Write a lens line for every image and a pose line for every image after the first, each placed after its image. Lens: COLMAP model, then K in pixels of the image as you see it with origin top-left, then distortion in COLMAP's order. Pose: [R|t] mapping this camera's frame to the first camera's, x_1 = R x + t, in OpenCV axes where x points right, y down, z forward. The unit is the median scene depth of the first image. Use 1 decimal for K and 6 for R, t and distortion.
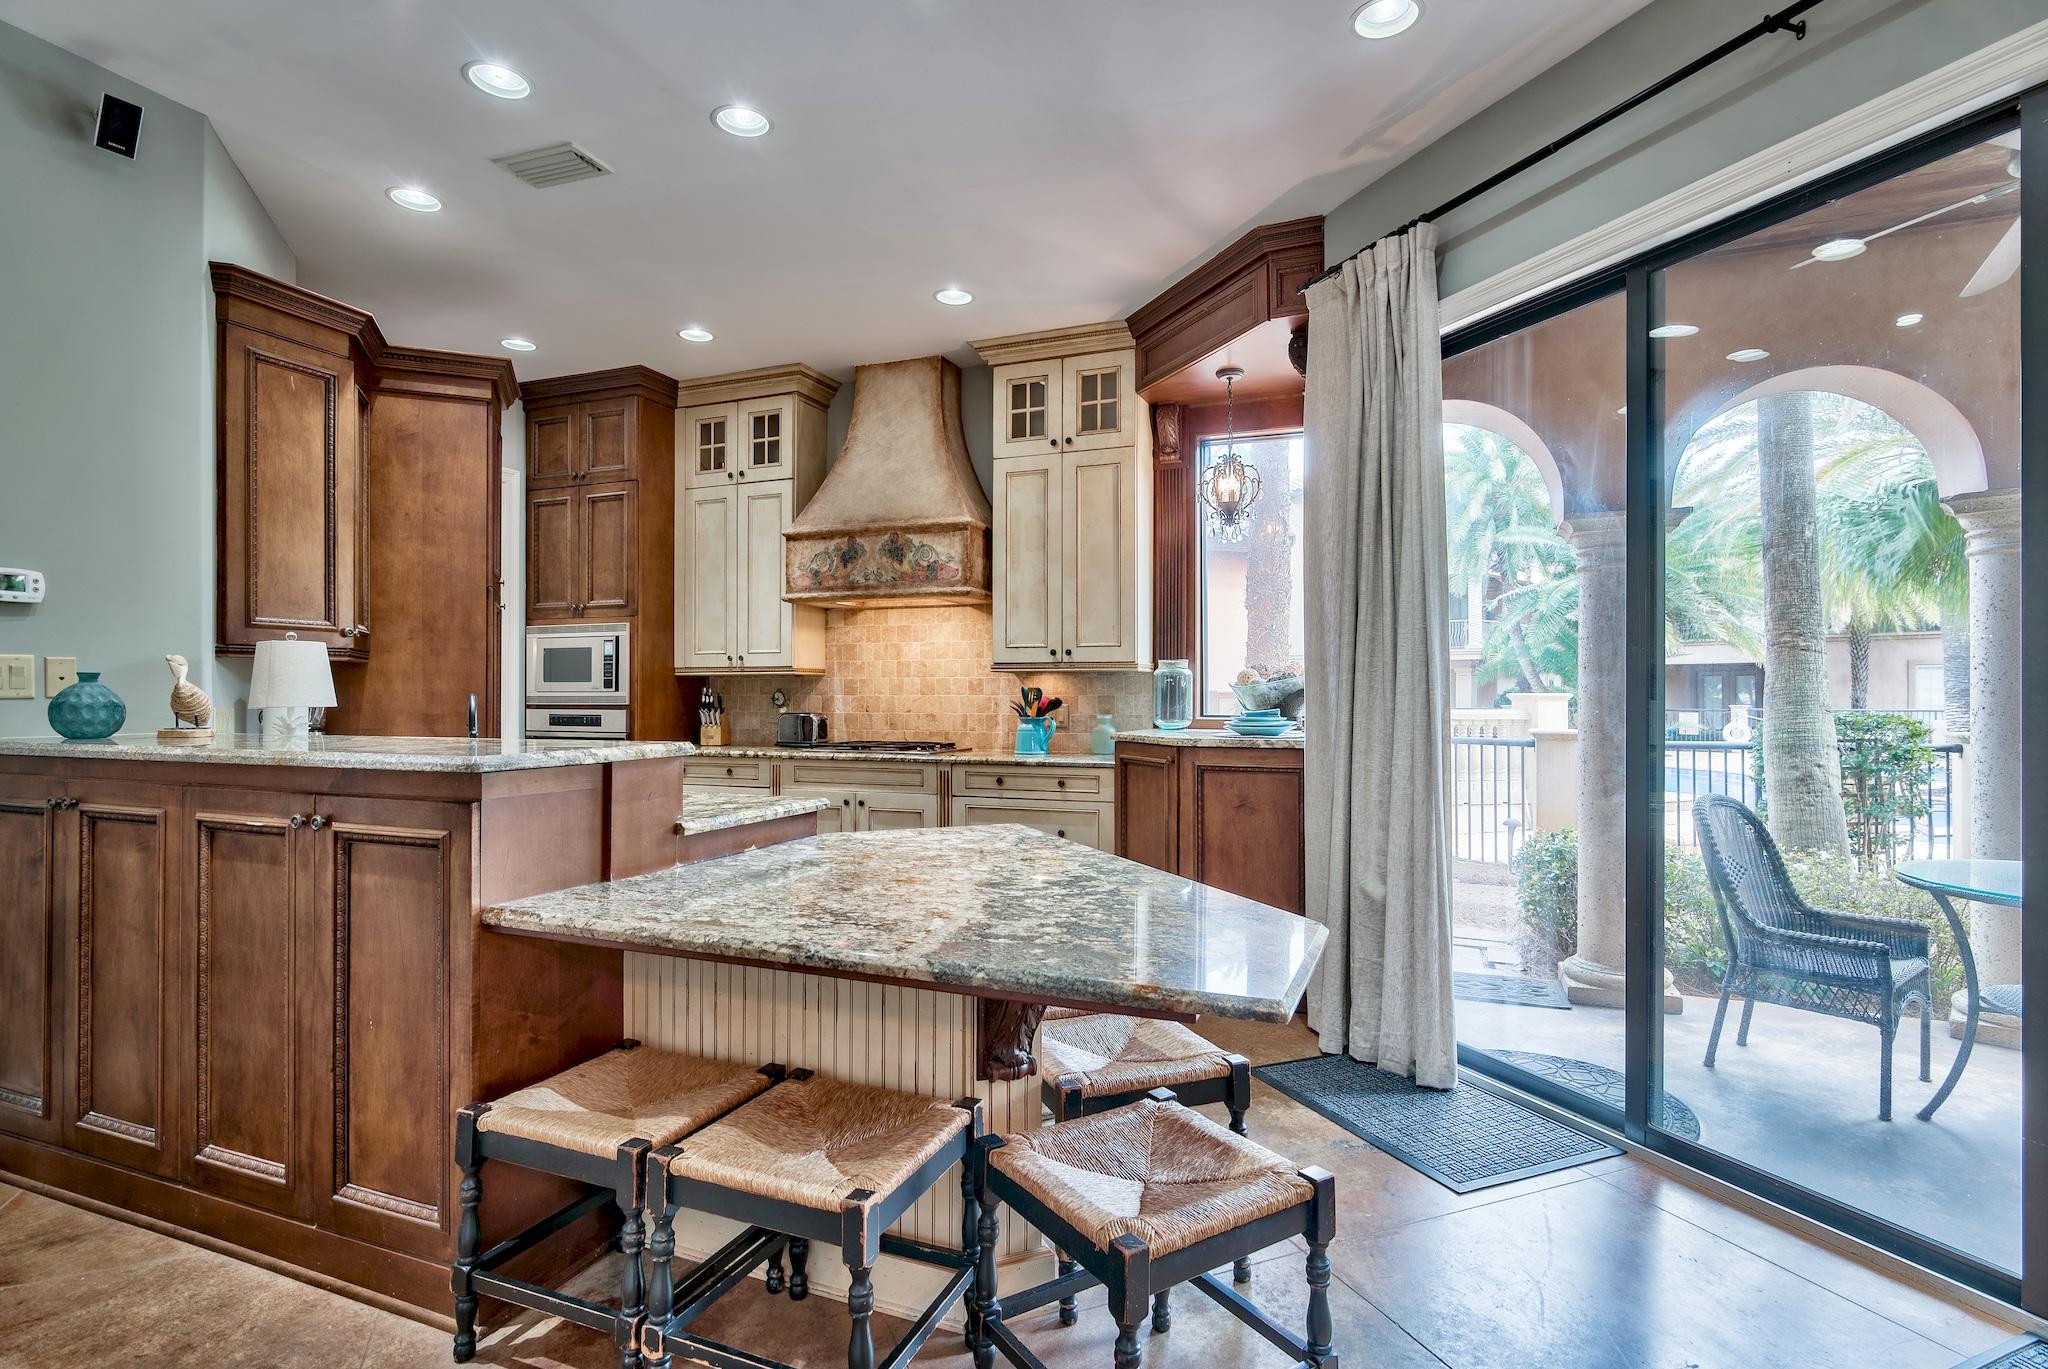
lens RADIAL K [[1015.0, 0, 1024.0], [0, 1015.0, 684.5], [0, 0, 1]] dist [-0.001125, 0.000025]
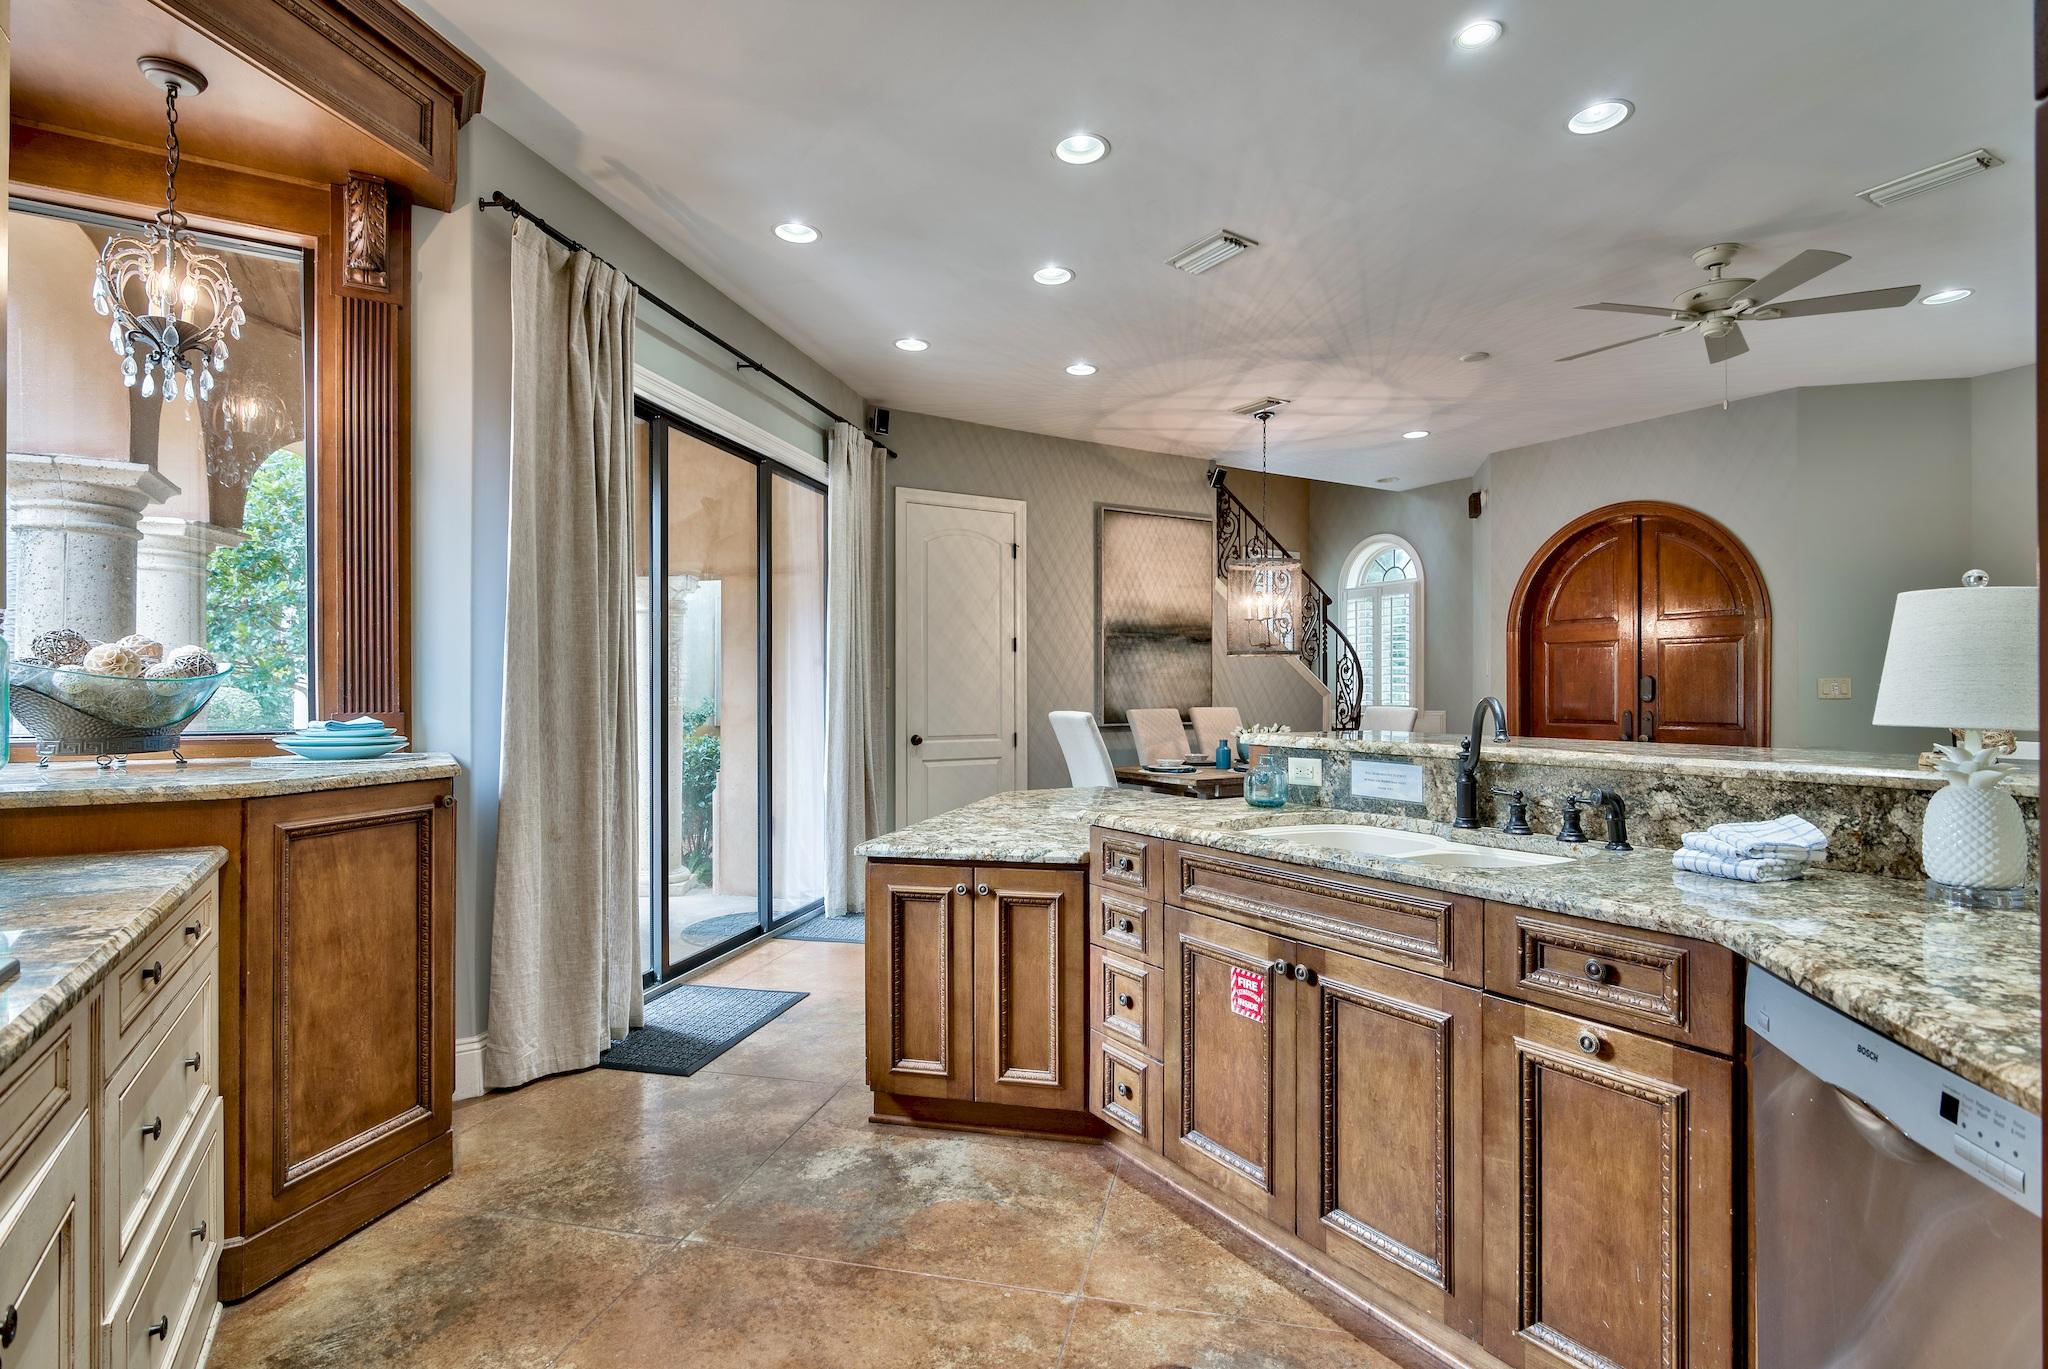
lens RADIAL K [[1015.0, 0, 1024.0], [0, 1015.0, 684.5], [0, 0, 1]] dist [-0.001125, 0.000025]
pose [[-0.806431, 0.002799, 0.591321, -0.396810], [-0.006600, 0.999884, -0.013735, 0.006873], [-0.591291, -0.014979, -0.806319, 1.013644]]
